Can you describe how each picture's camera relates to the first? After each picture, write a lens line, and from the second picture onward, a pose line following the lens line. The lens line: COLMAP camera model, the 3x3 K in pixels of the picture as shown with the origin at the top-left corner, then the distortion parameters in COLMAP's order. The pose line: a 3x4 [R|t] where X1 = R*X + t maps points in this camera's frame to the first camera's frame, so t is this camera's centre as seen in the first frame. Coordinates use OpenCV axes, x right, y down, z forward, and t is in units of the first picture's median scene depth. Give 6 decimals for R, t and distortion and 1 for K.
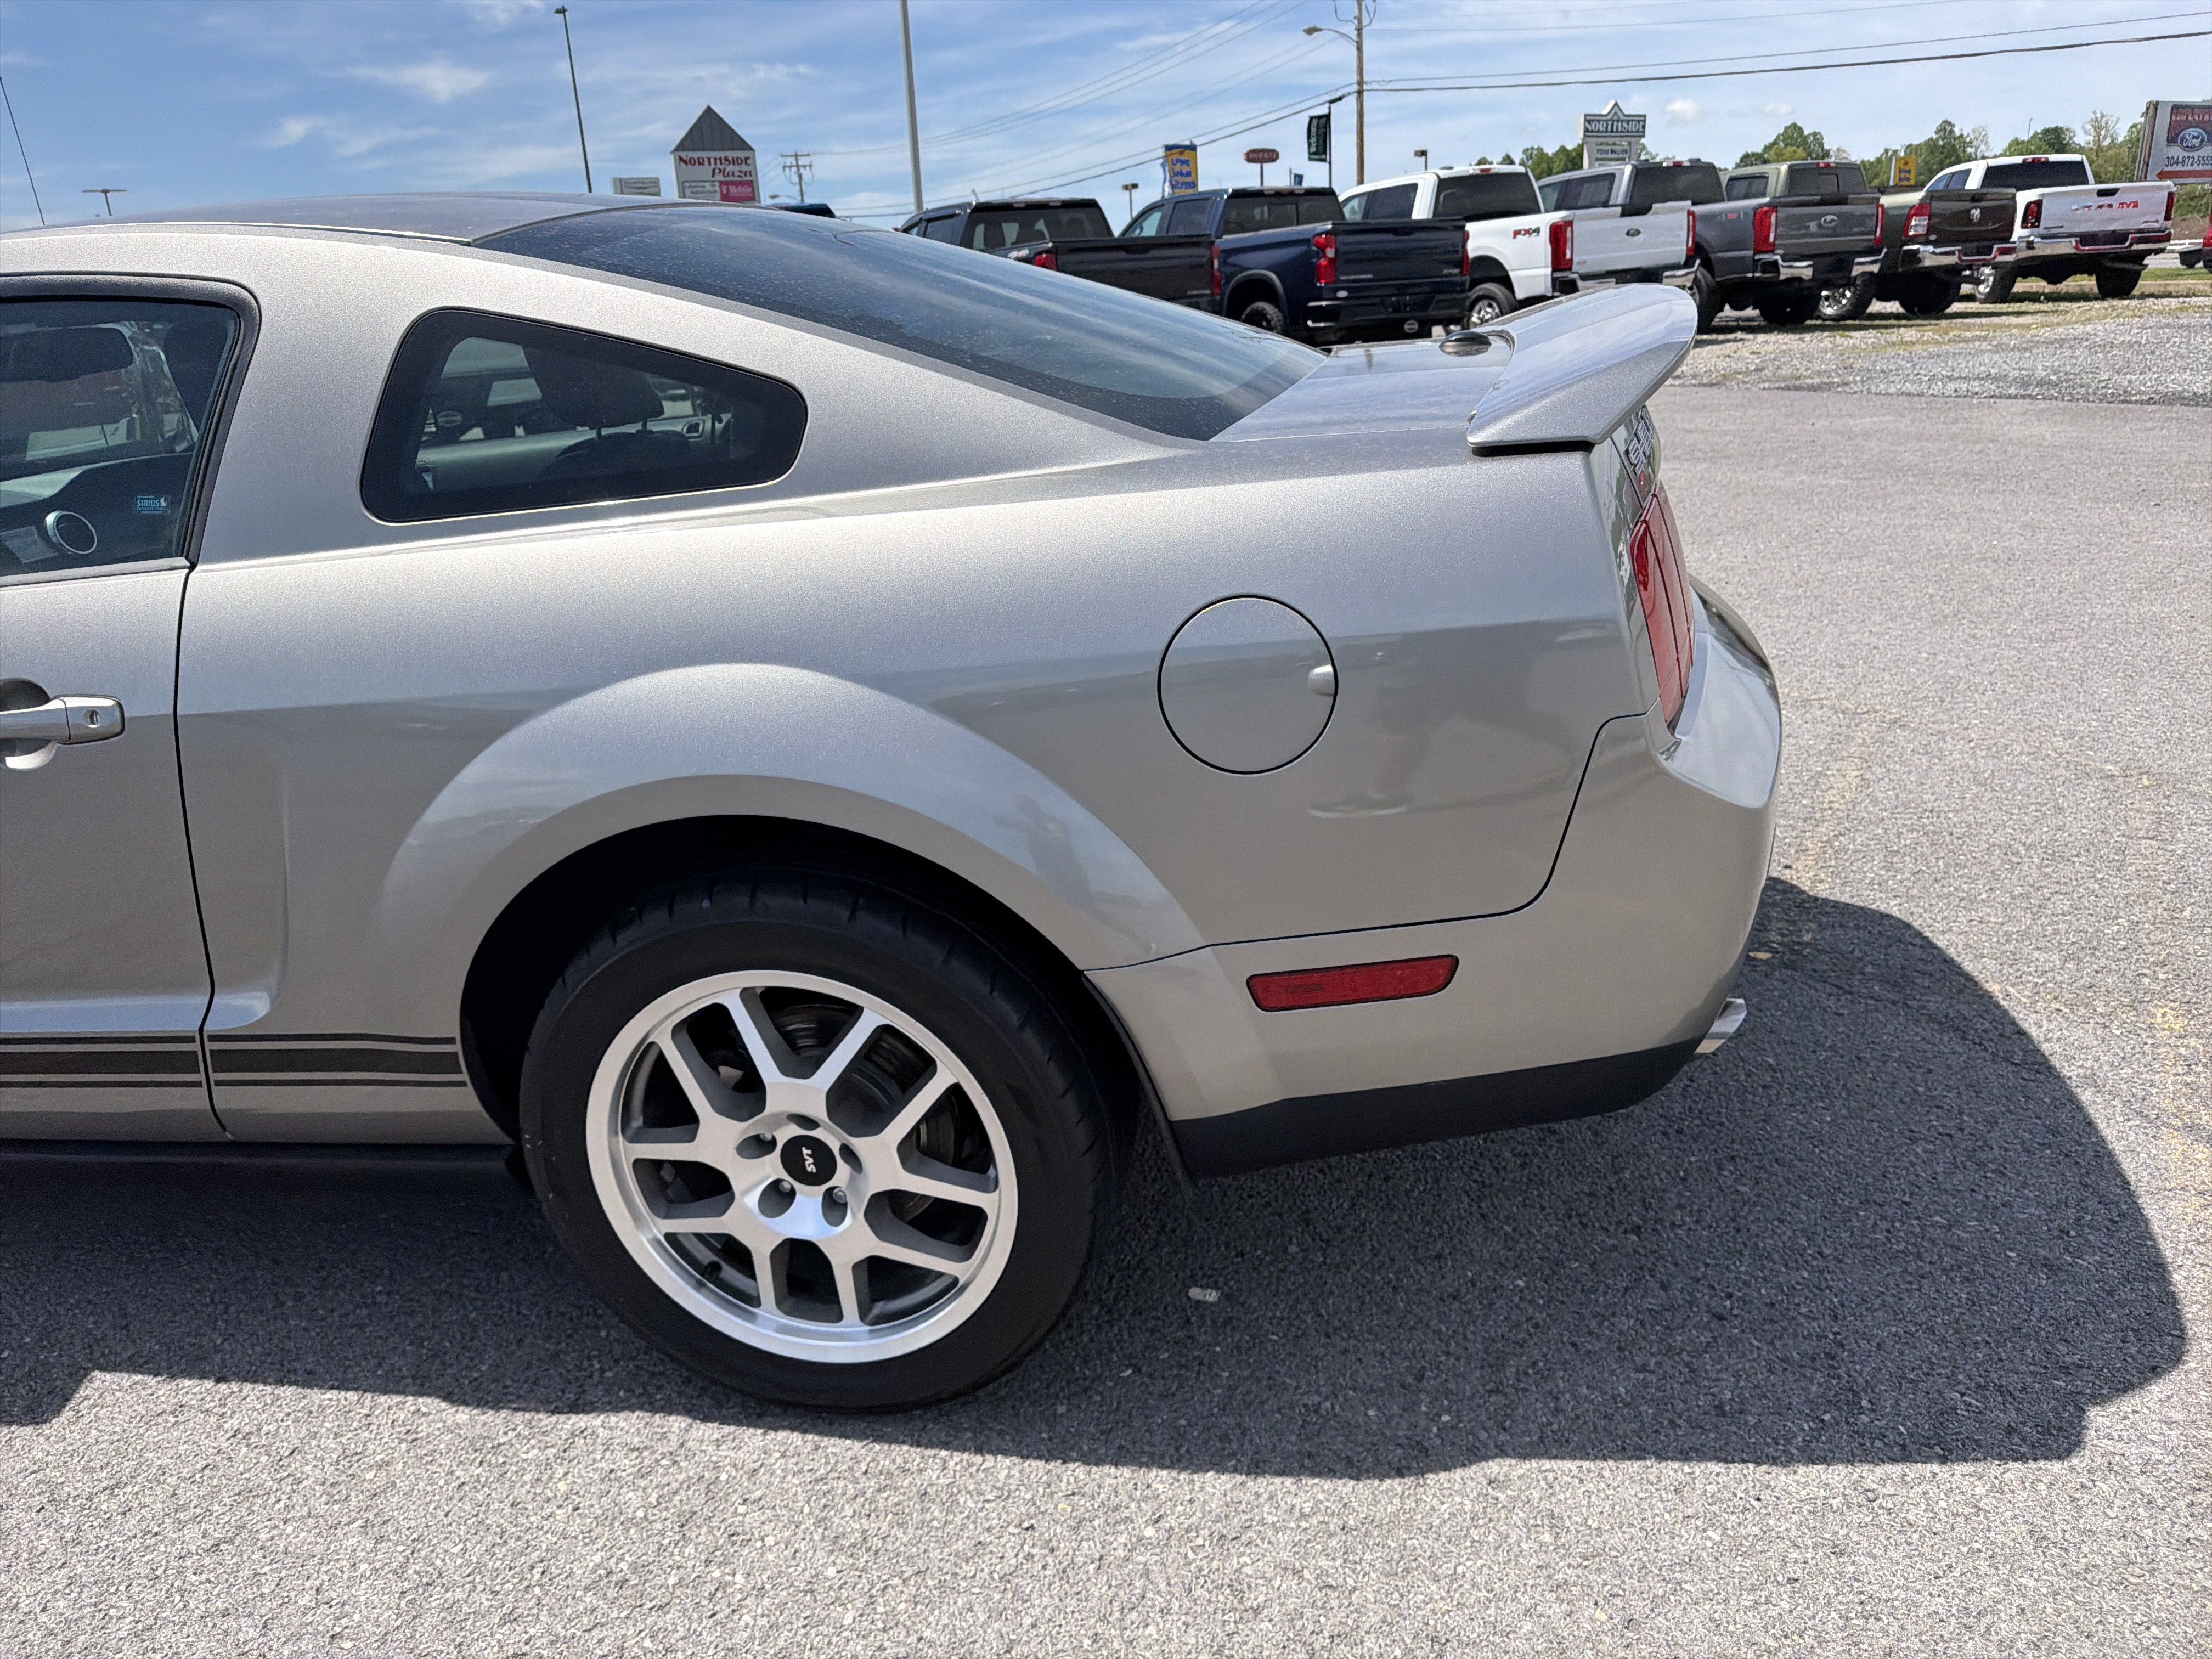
lens RADIAL K [[1576.7, 0, 1149.0], [0, 1576.7, 826.7], [0, 0, 1]] dist [0.035807, -0.044959]
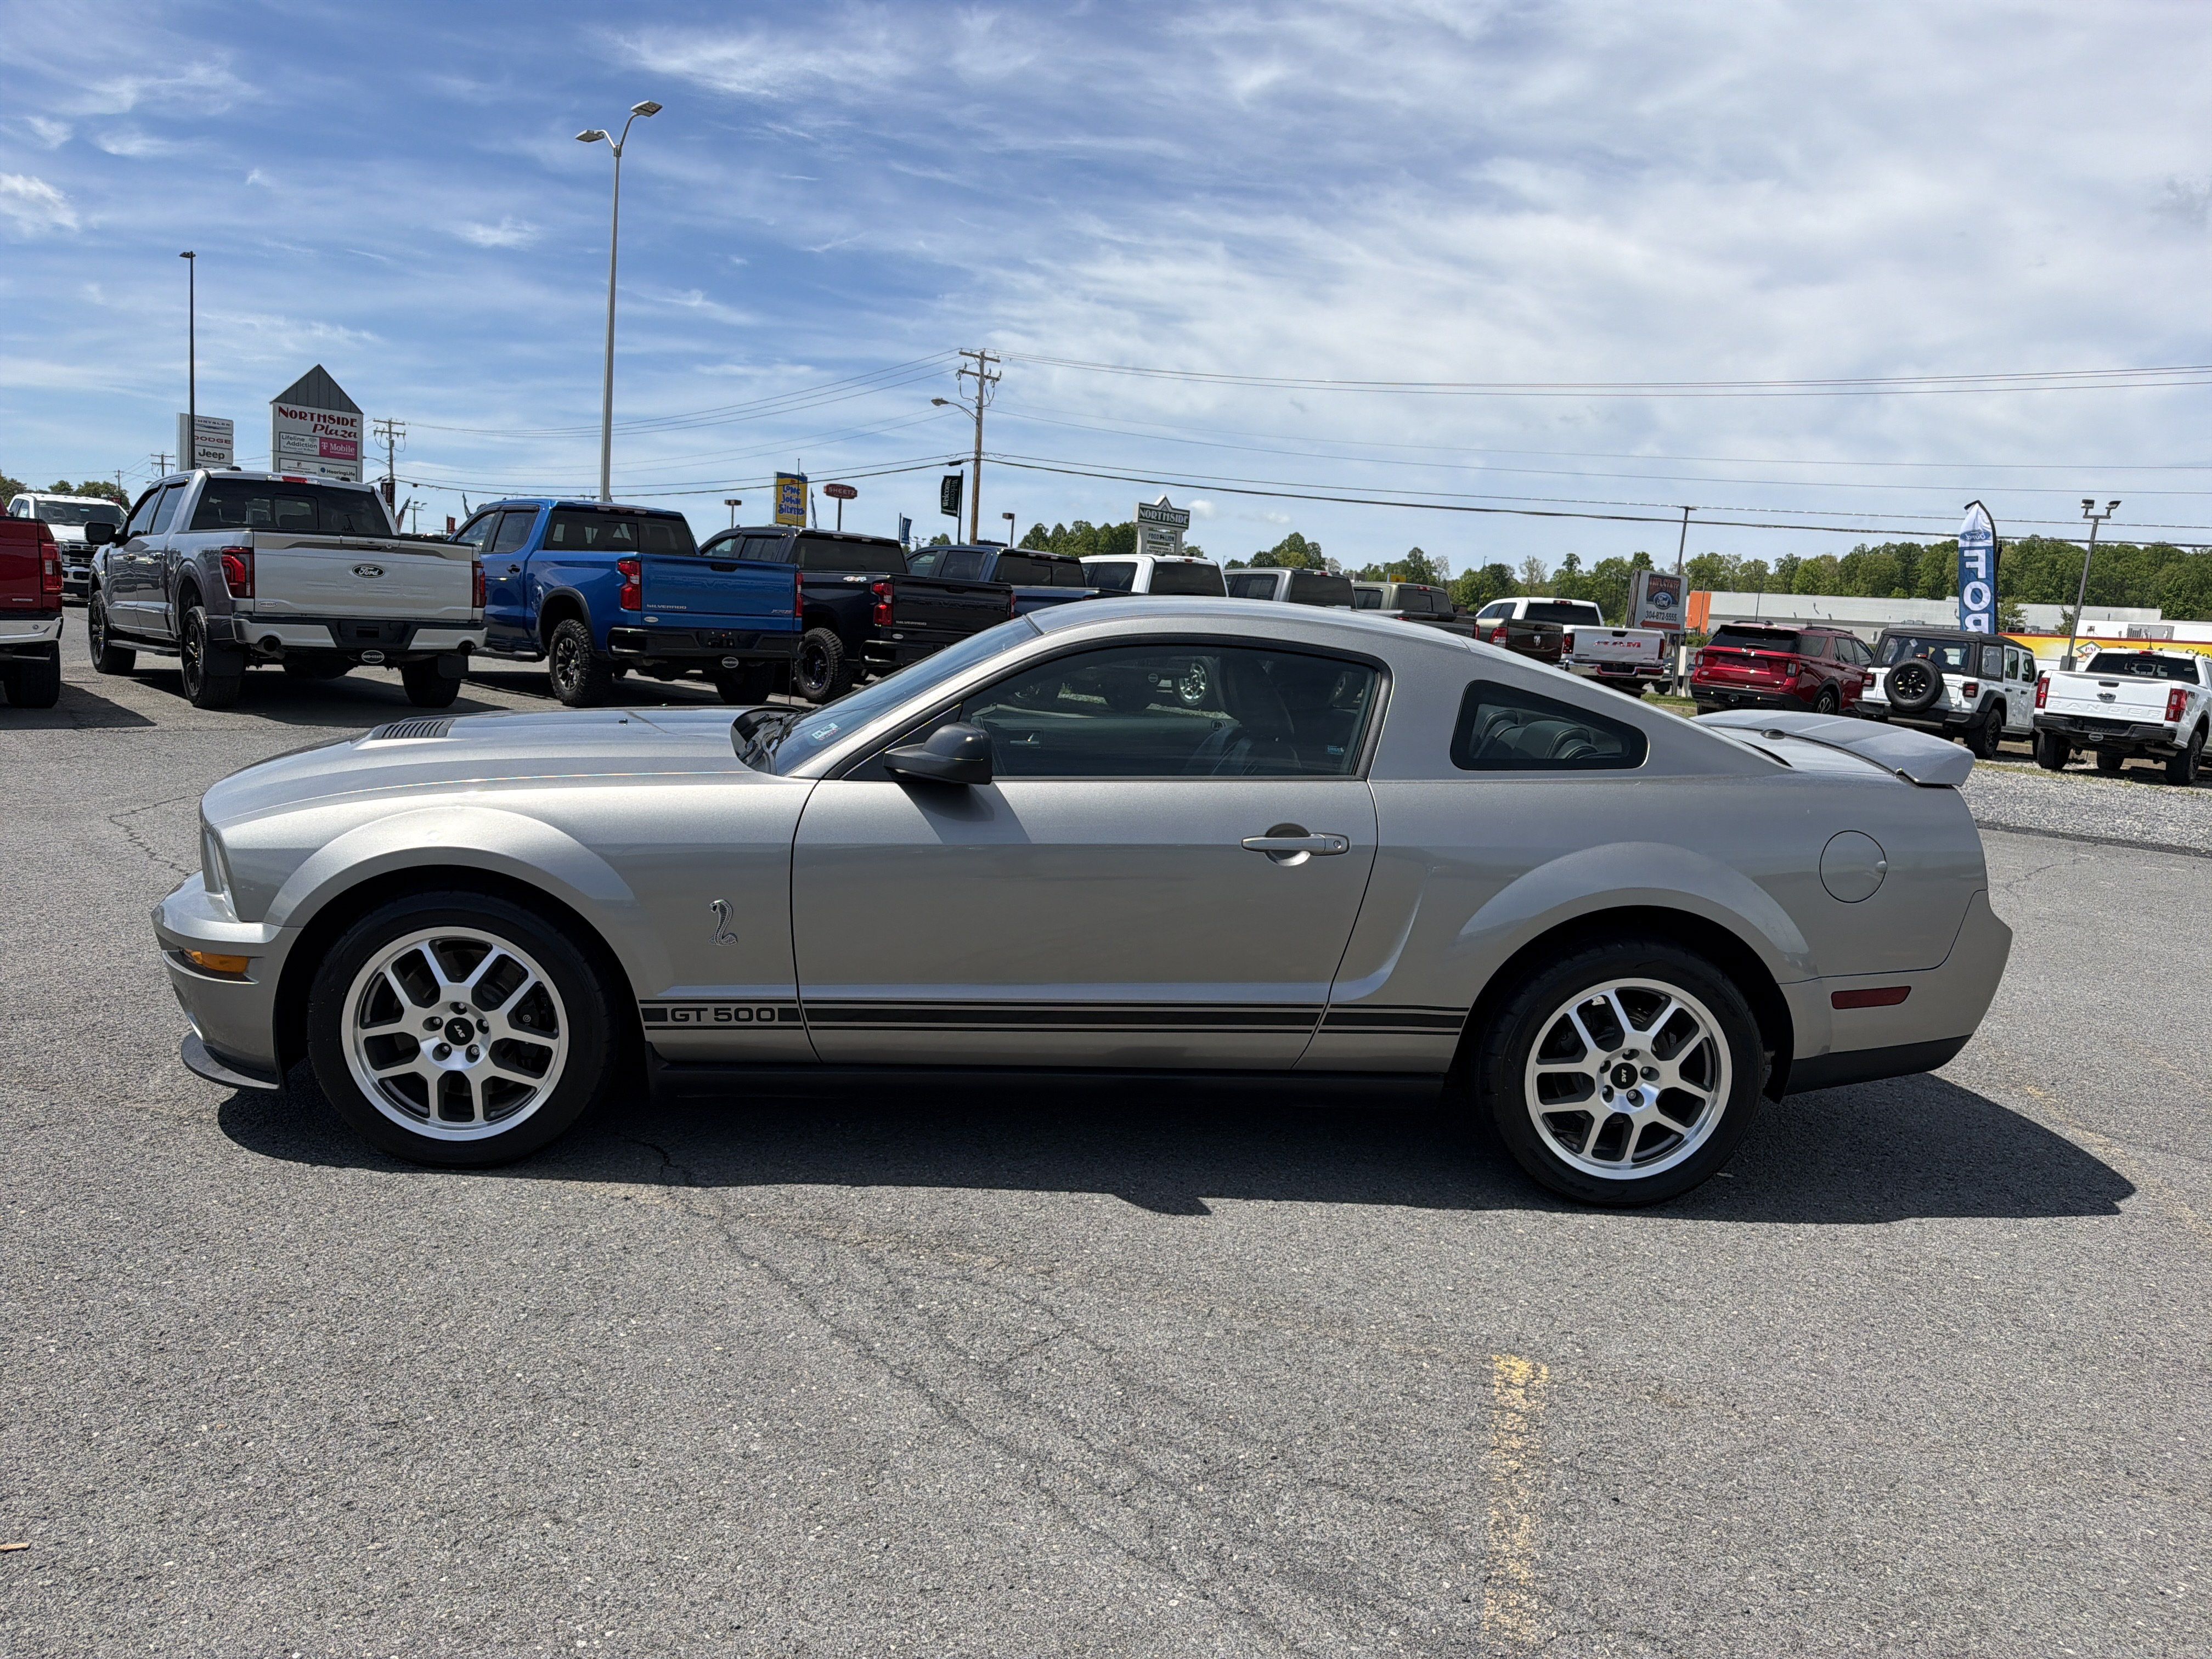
lens RADIAL K [[1586.0, 0, 1106.0], [0, 1586.0, 829.5], [0, 0, 1]] dist [0.169654, -0.281172]
pose [[0.953991, 0.084815, 0.287591, -0.091908], [-0.027496, 0.979863, -0.197769, 0.019981], [-0.298573, 0.180762, 0.937112, -0.053833]]
